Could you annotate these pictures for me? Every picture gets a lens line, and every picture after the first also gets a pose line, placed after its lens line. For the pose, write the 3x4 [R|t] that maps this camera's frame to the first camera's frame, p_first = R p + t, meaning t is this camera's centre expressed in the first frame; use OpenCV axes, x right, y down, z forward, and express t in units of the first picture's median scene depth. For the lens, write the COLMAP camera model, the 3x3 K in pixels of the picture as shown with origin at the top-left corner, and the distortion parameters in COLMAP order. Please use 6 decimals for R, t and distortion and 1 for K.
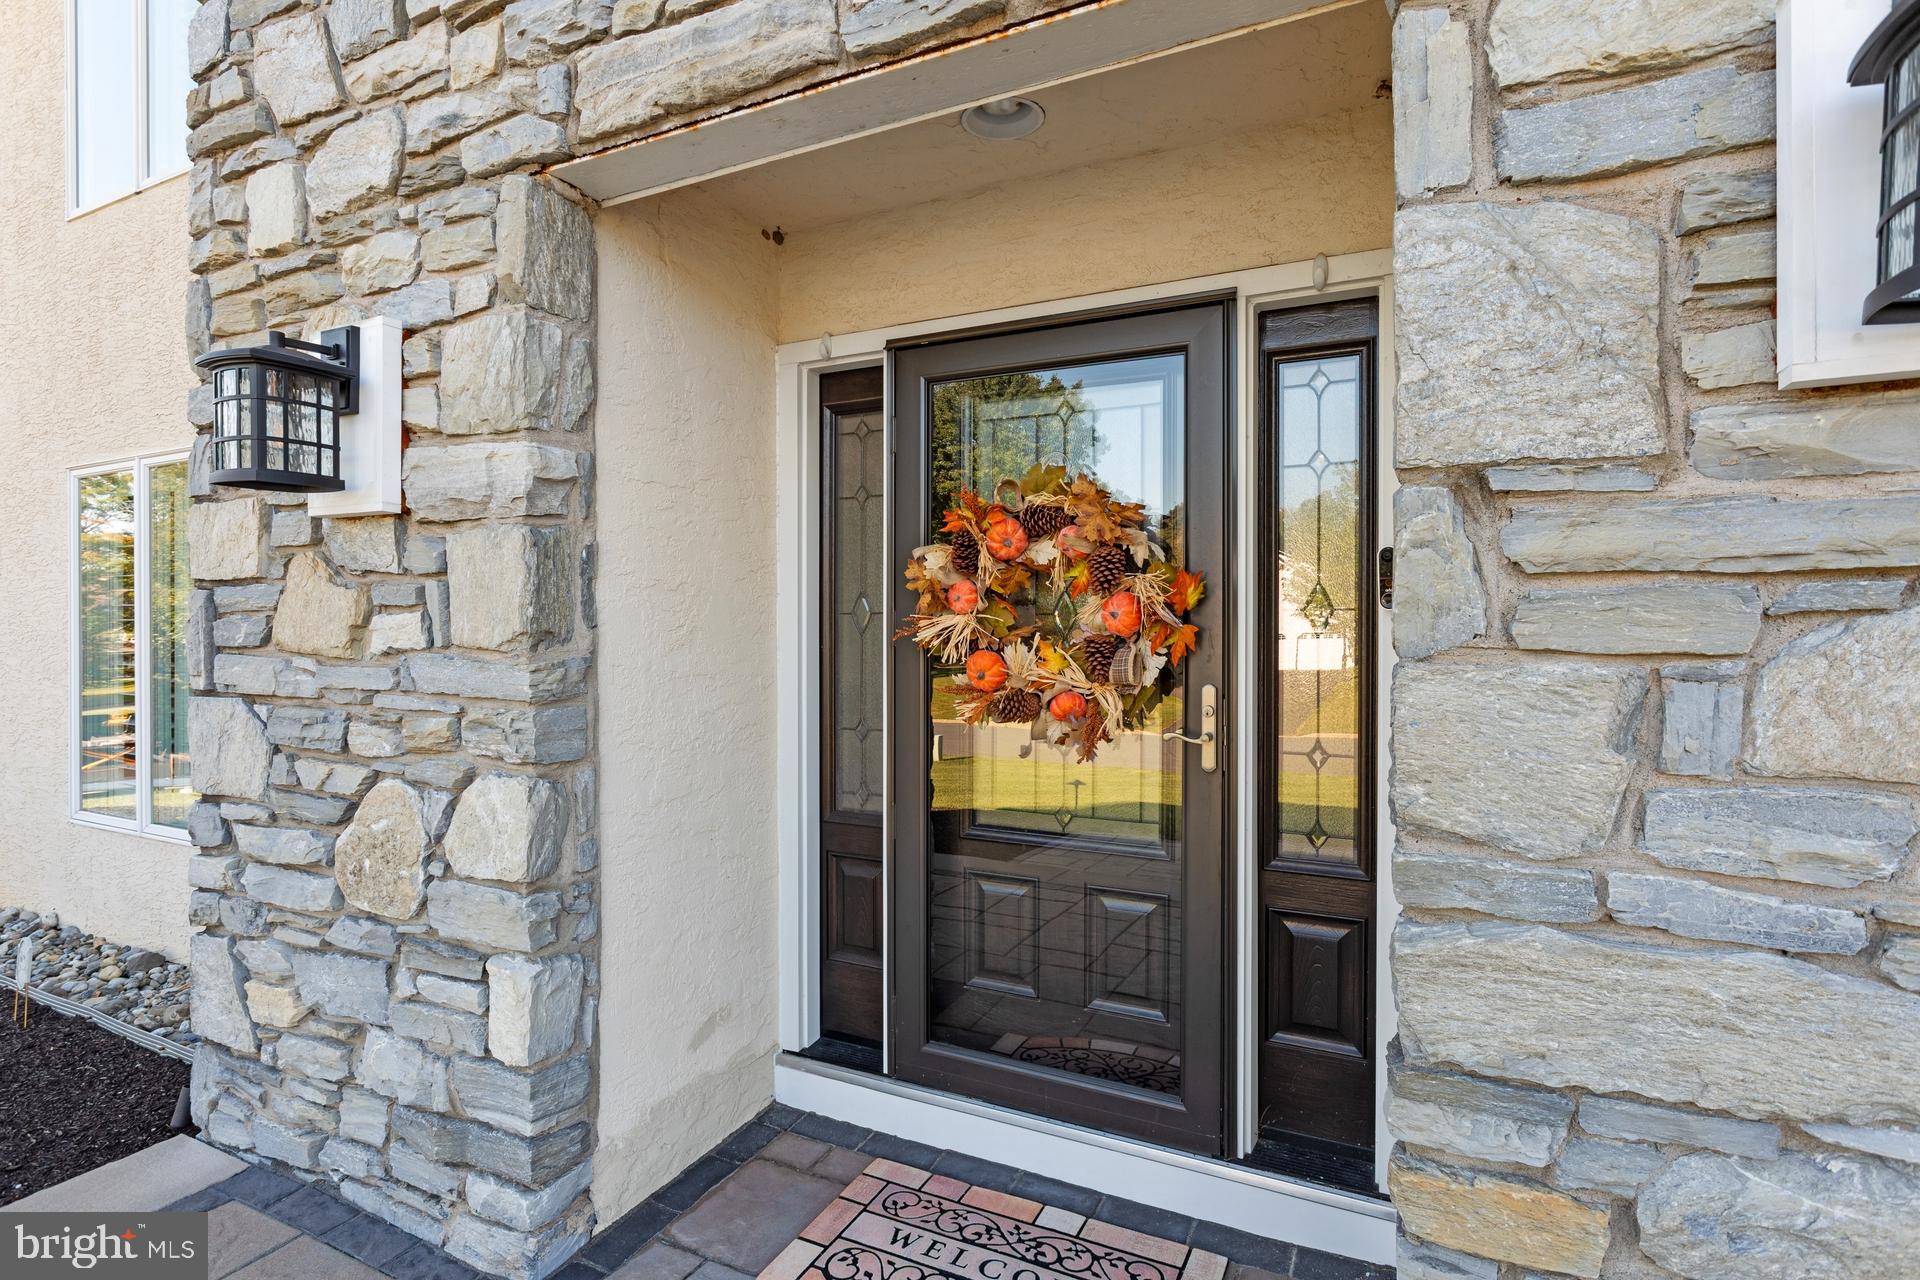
lens RADIAL K [[985.2, 0, 955.1], [0, 985.2, 651.2], [0, 0, 1]] dist [-0.003061, -0.000223]
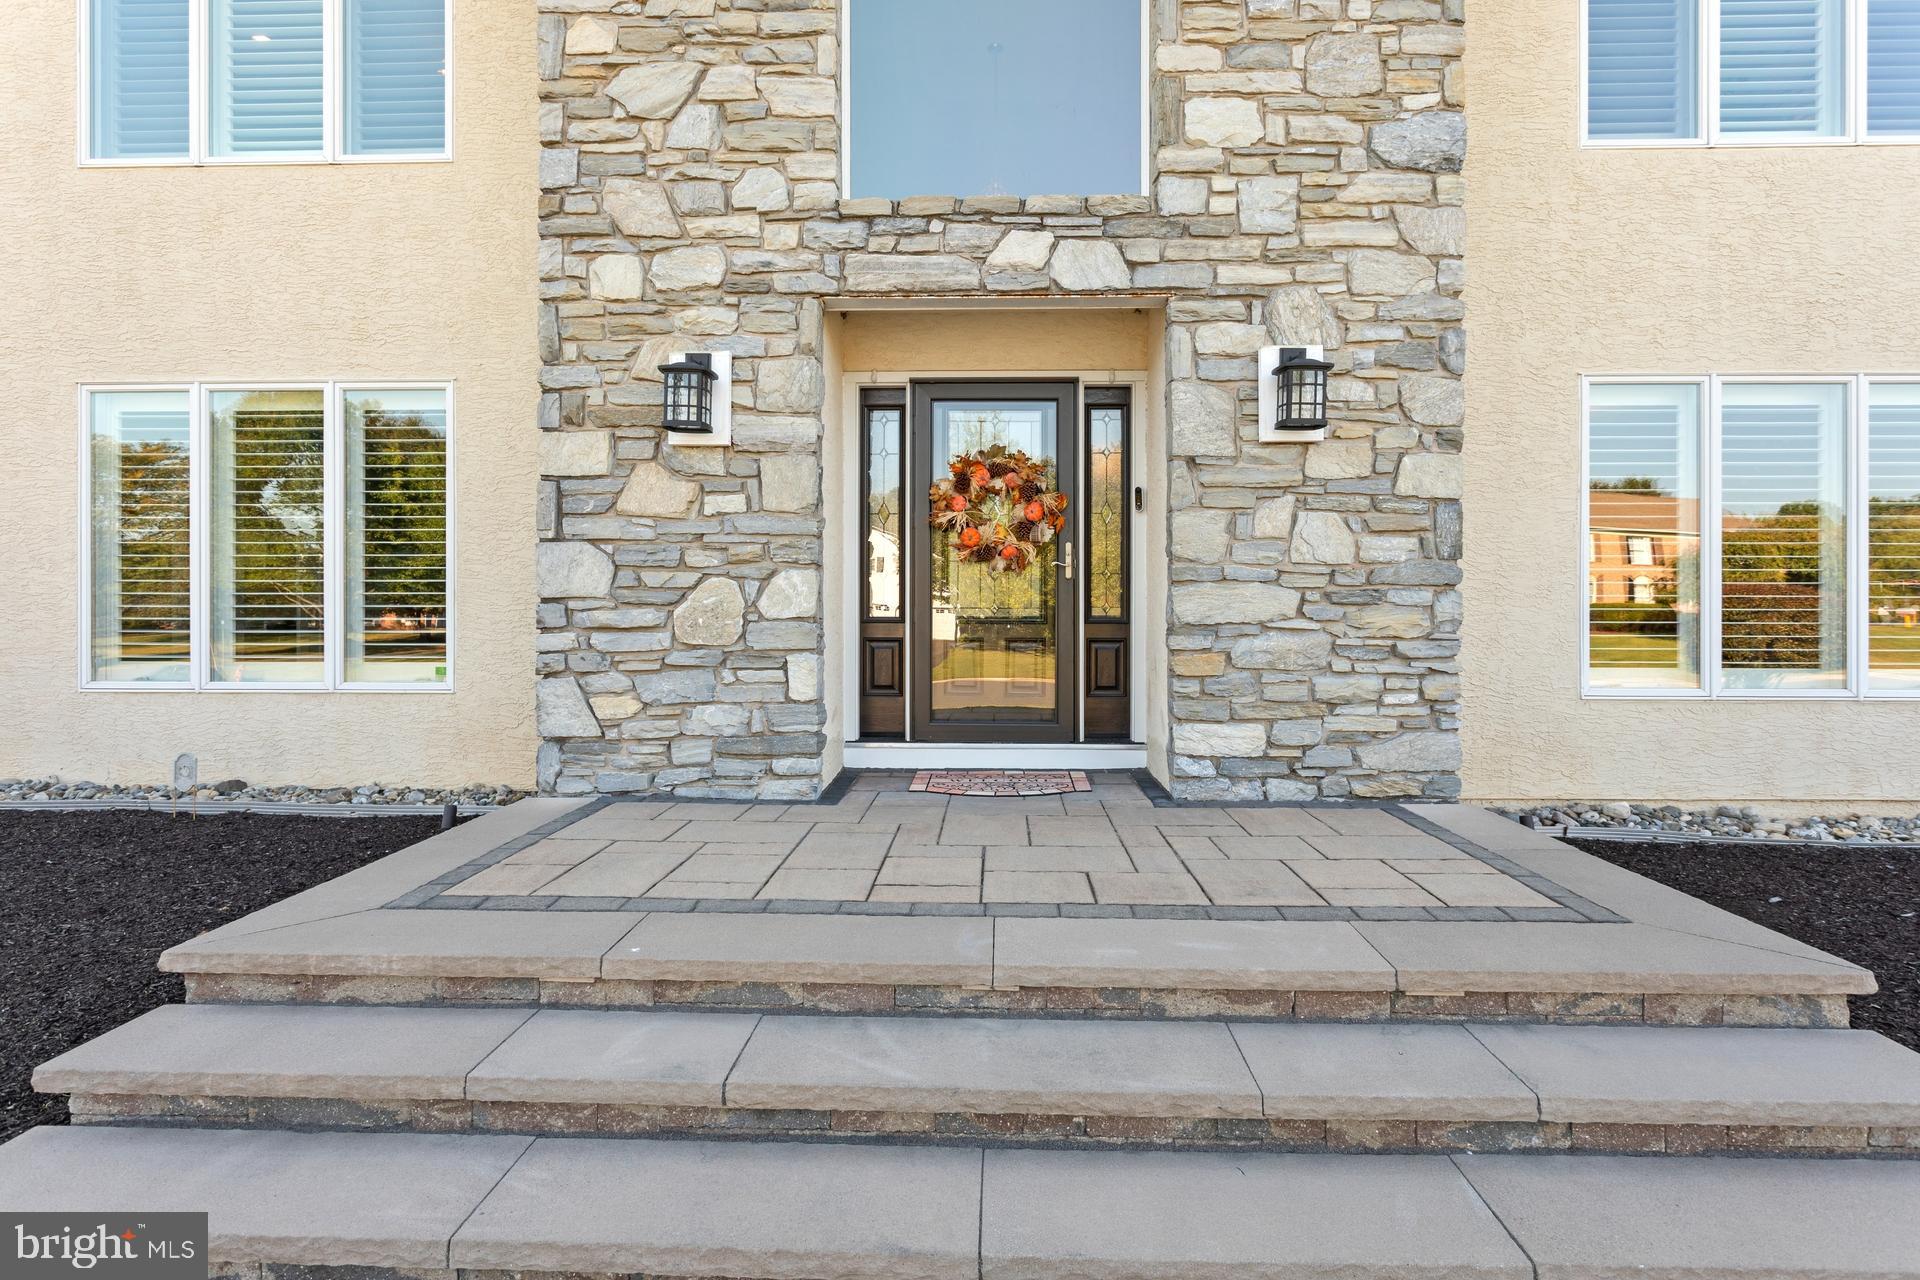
lens RADIAL K [[1006.5, 0, 988.7], [0, 1006.5, 644.2], [0, 0, 1]] dist [-0.006978, 0.000211]
pose [[0.904487, -0.012005, 0.426333, -0.981715], [0.008316, 0.999910, 0.010513, 0.259096], [-0.426421, -0.005964, 0.904505, -1.149133]]
